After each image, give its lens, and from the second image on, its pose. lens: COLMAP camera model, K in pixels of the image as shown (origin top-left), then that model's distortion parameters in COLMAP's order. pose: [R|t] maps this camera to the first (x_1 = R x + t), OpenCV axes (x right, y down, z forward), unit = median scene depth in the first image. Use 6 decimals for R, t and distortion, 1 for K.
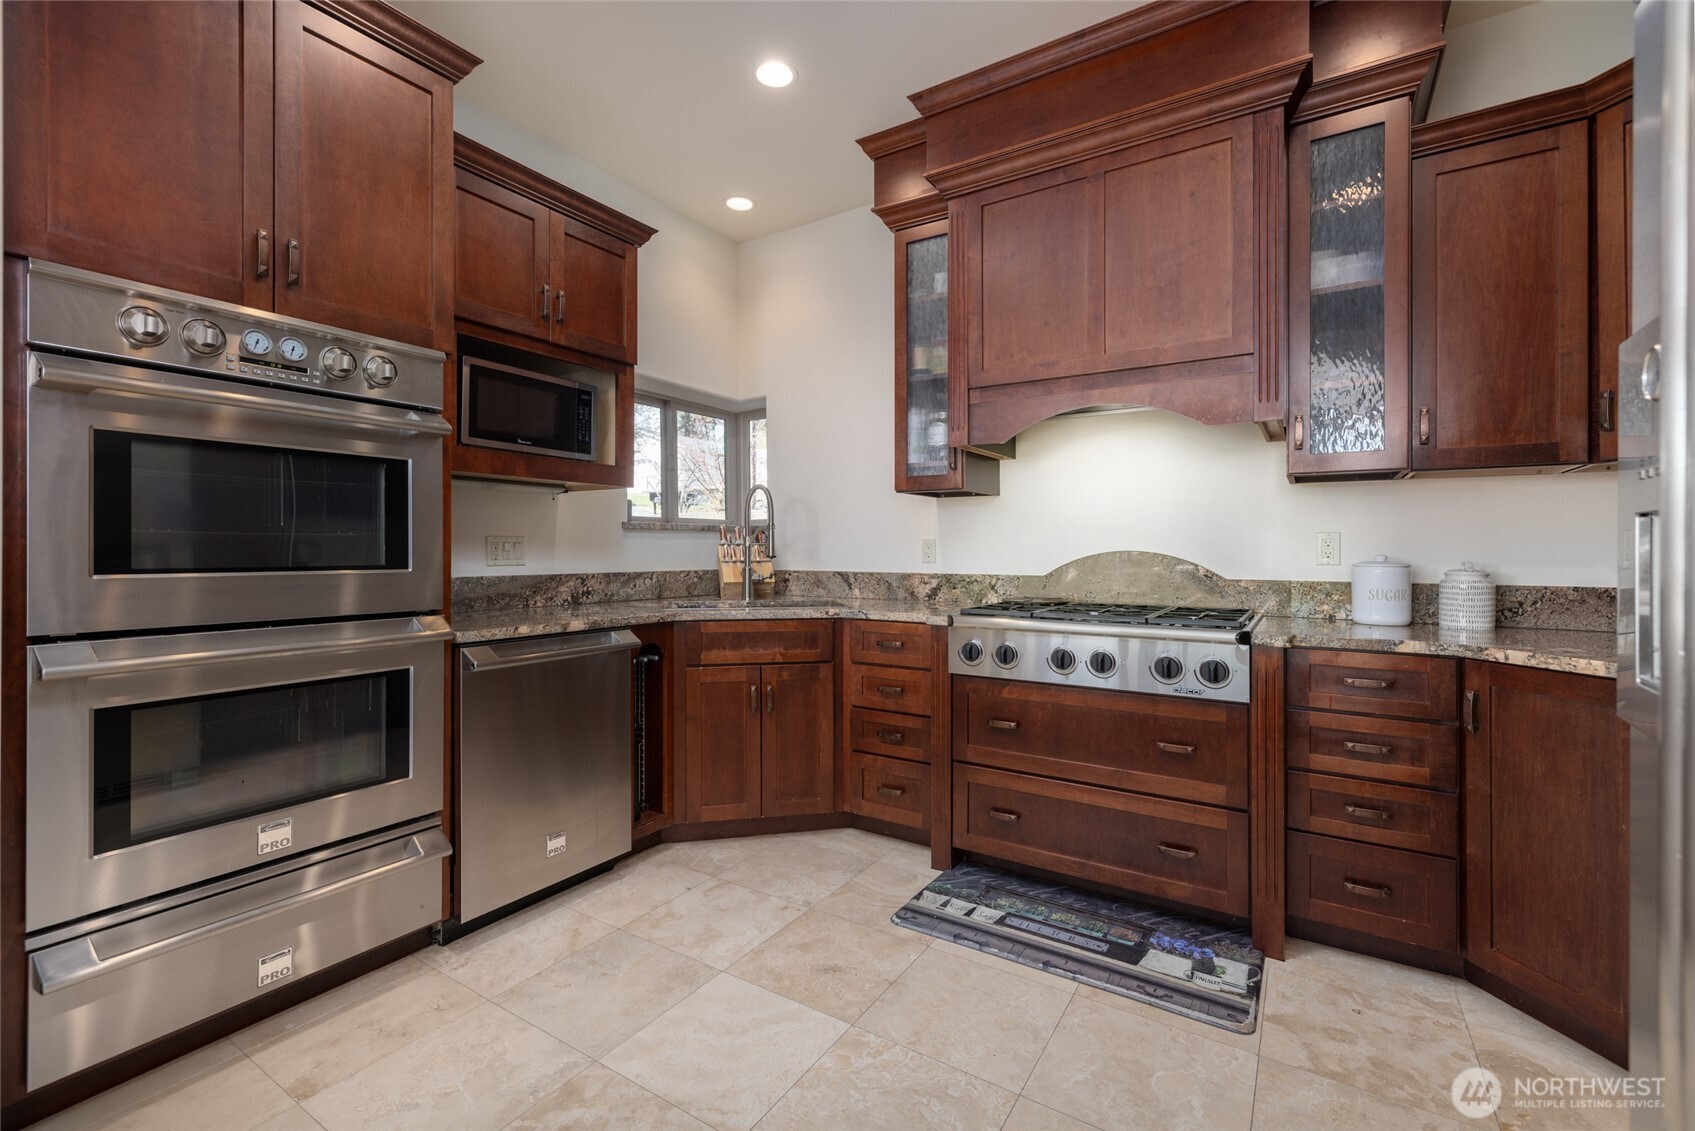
lens RADIAL K [[733.5, 0, 840.9], [0, 733.5, 558.3], [0, 0, 1]] dist [0.002257, 0.000513]
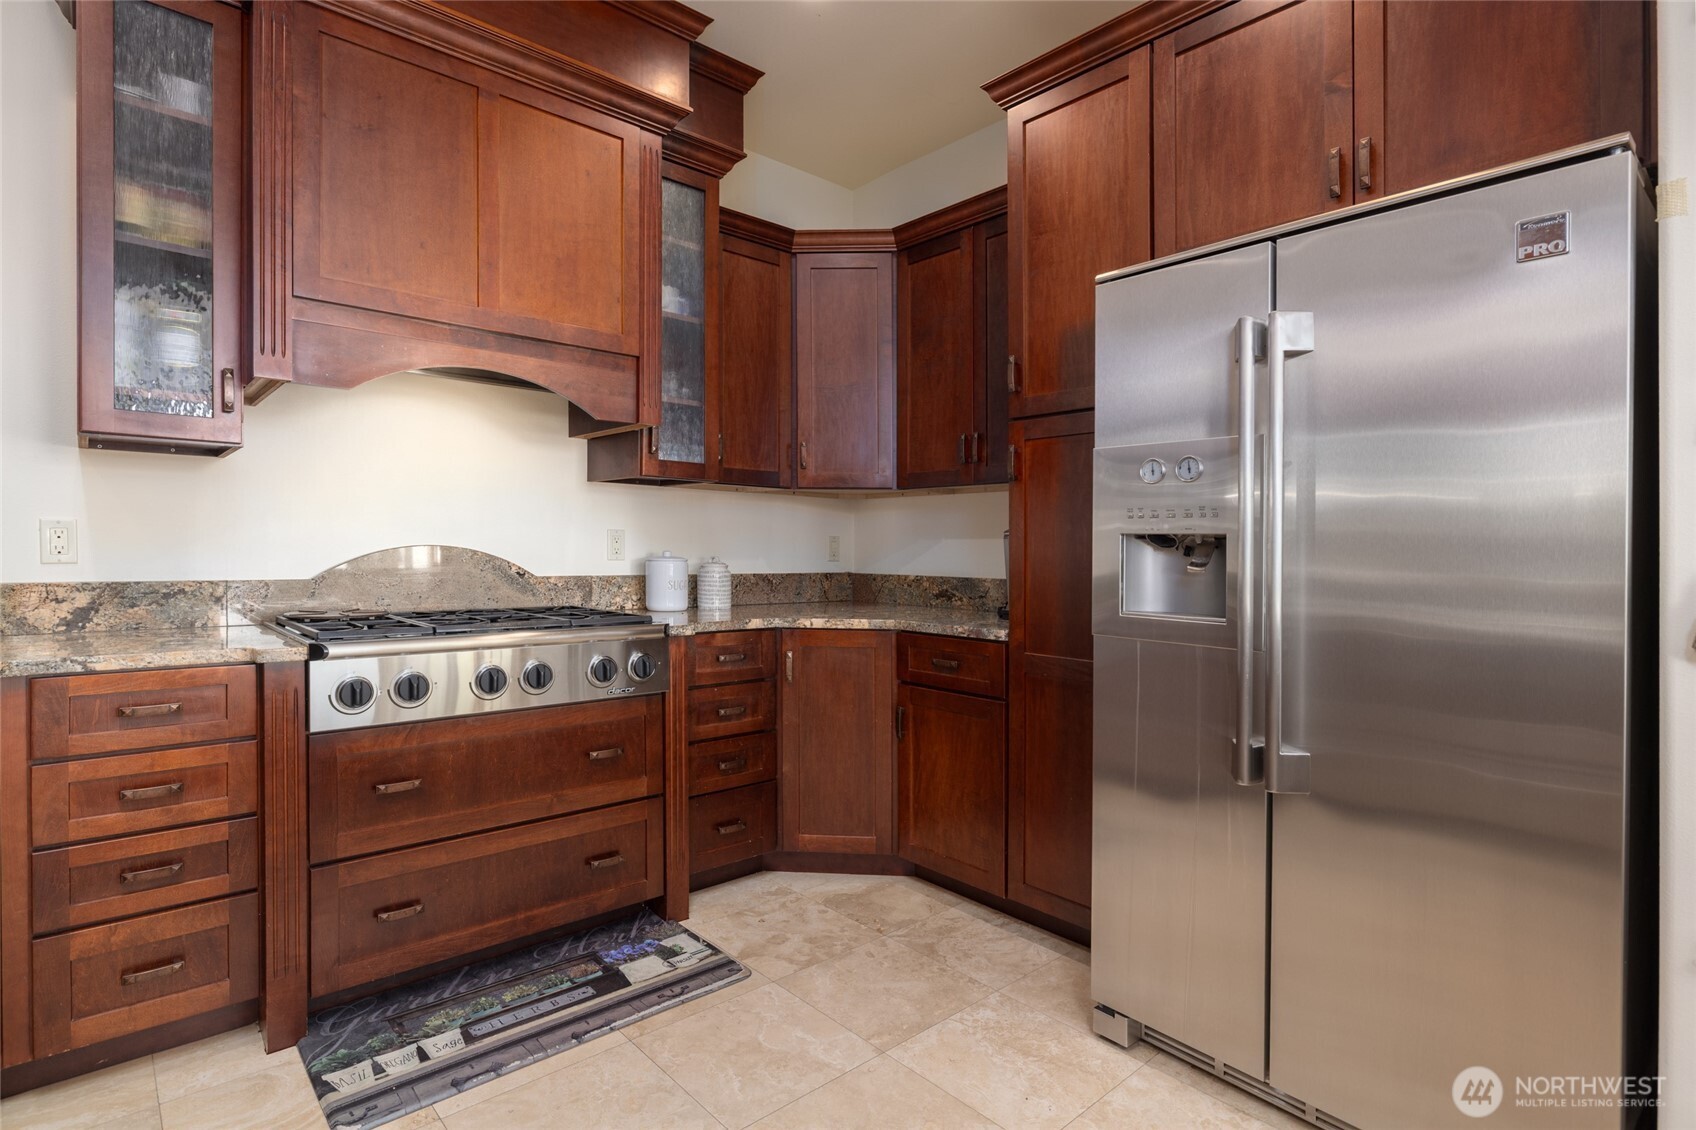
lens RADIAL K [[848.2, 0, 845.8], [0, 848.2, 552.5], [0, 0, 1]] dist [-0.001005, -0.000733]
pose [[0.260752, -0.001980, 0.965404, -0.517765], [-0.000103, 0.999998, 0.002079, -0.005384], [-0.965406, -0.000642, 0.260751, 0.399674]]
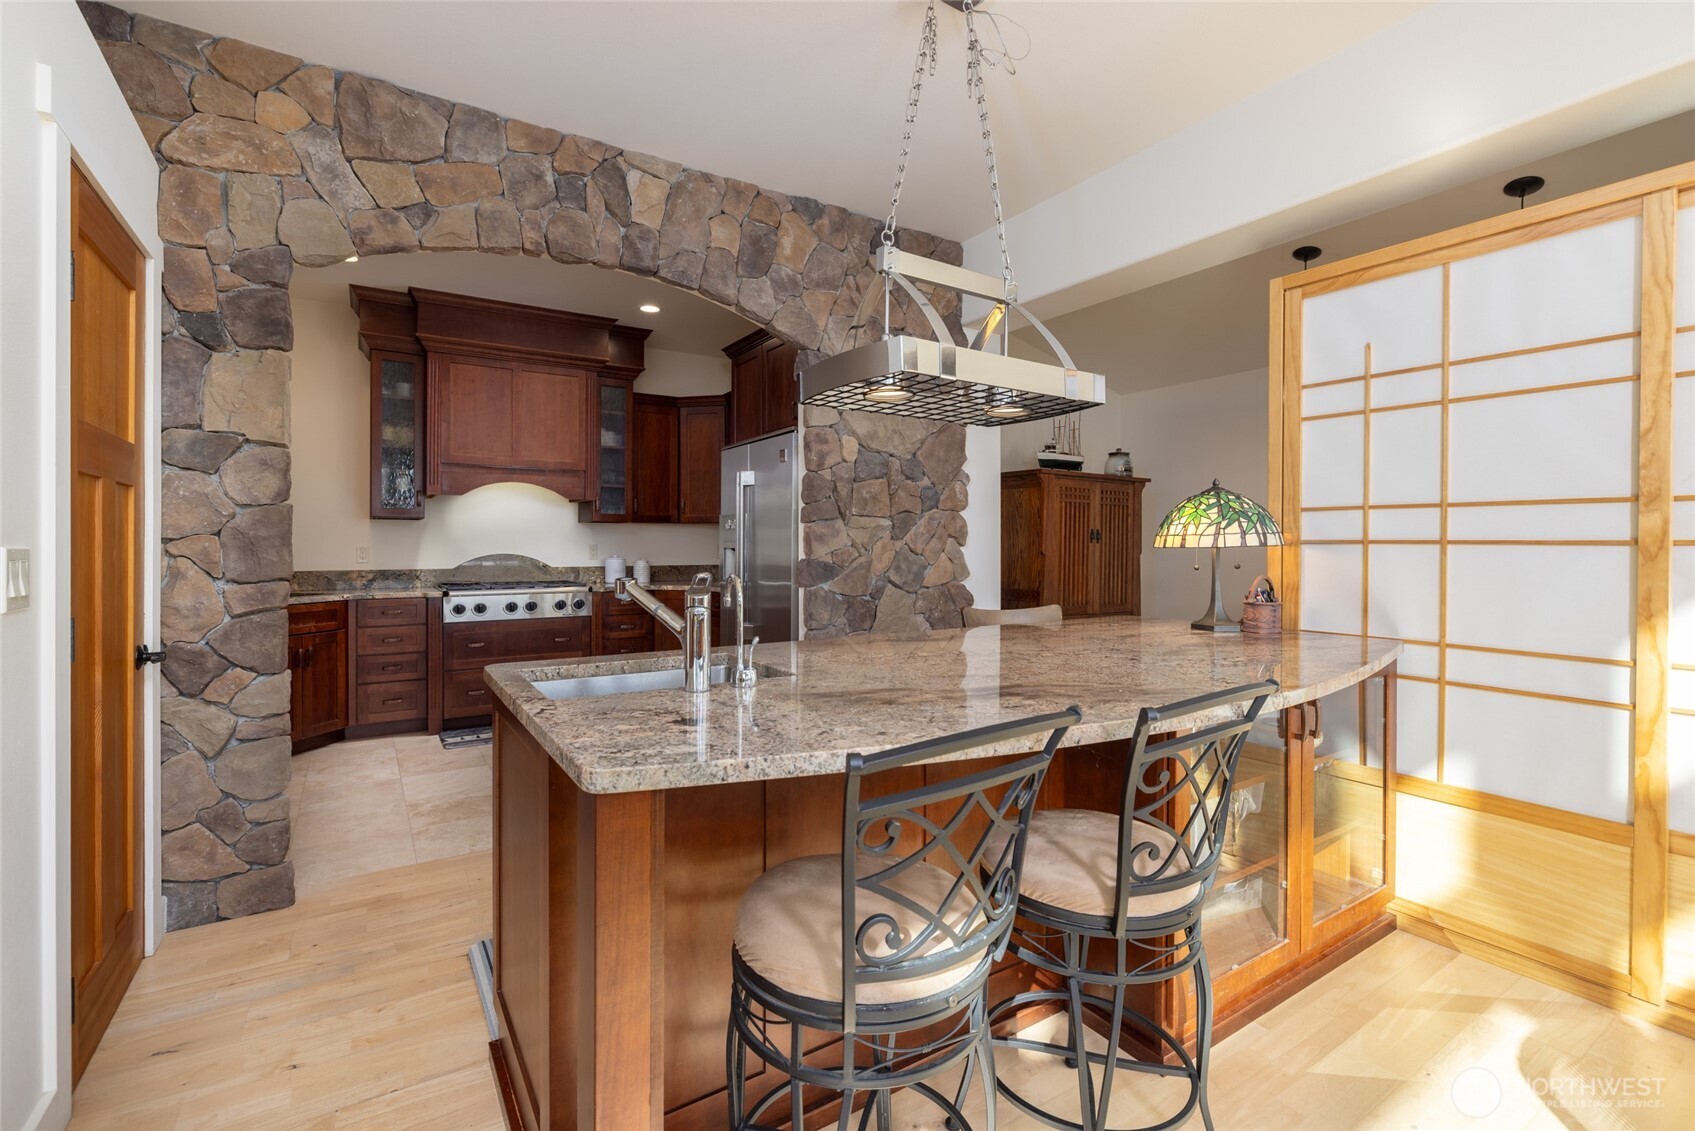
lens RADIAL K [[749.2, 0, 841.6], [0, 749.2, 532.6], [0, 0, 1]] dist [0.000560, 0.000109]
pose [[0.411985, 0.013984, 0.911083, -1.303815], [0.011986, 0.999713, -0.020764, -0.018649], [-0.911112, 0.019475, 0.411699, -0.759960]]
